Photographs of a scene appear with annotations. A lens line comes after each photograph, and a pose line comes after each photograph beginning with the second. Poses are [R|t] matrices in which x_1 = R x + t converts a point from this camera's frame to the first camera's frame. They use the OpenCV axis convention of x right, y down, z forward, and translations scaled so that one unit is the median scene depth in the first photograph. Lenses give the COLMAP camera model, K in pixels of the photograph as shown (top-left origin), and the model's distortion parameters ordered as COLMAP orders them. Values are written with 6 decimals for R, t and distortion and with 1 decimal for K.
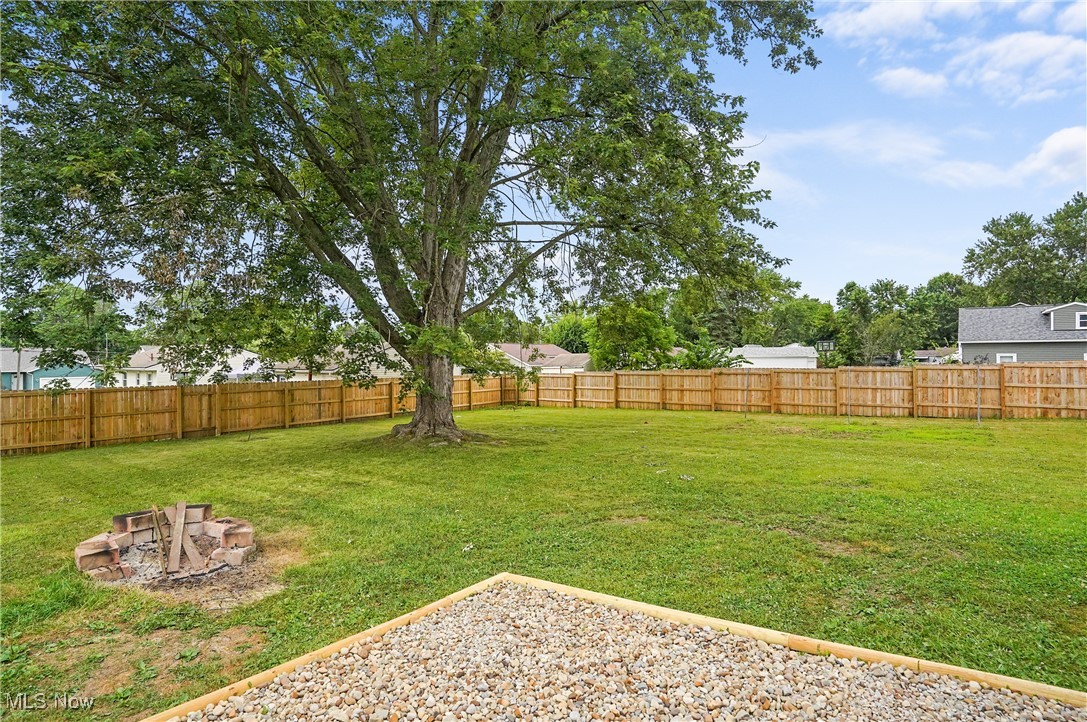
lens RADIAL K [[558.1, 0, 542.0], [0, 558.1, 355.2], [0, 0, 1]] dist [-0.052728, 0.027052]
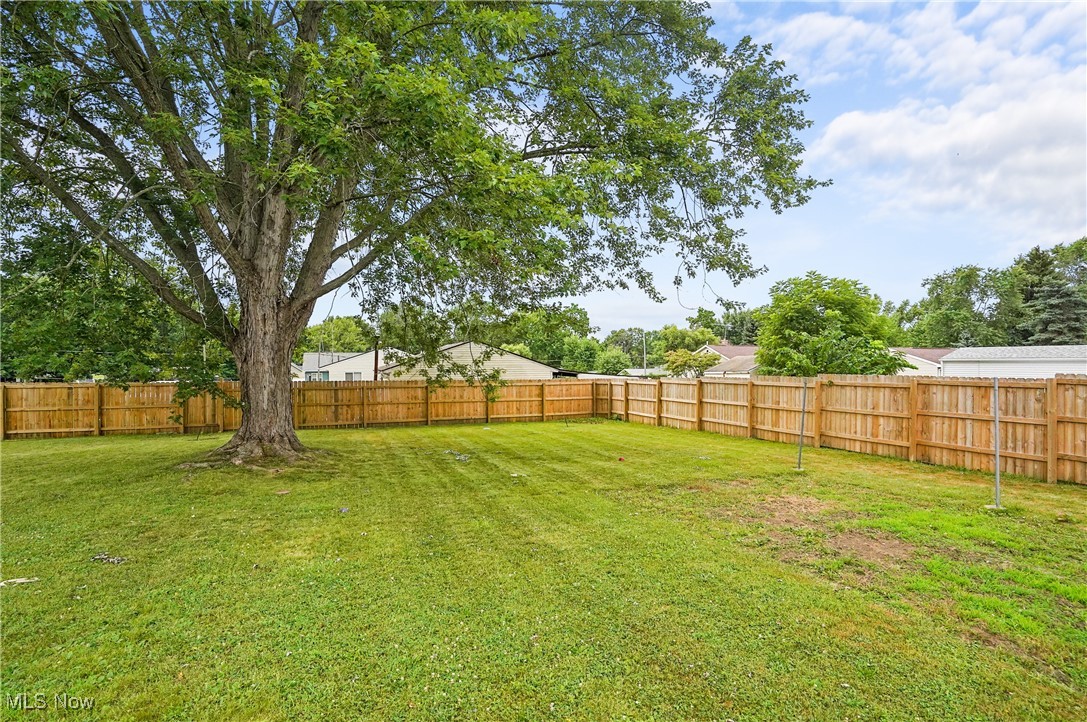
lens RADIAL K [[558.1, 0, 542.0], [0, 558.1, 355.2], [0, 0, 1]] dist [-0.052728, 0.027052]
pose [[0.866879, -0.000239, -0.498519, 0.310950], [-0.003846, 0.999967, -0.007167, 0.006693], [0.498505, 0.008130, 0.866849, 0.308409]]
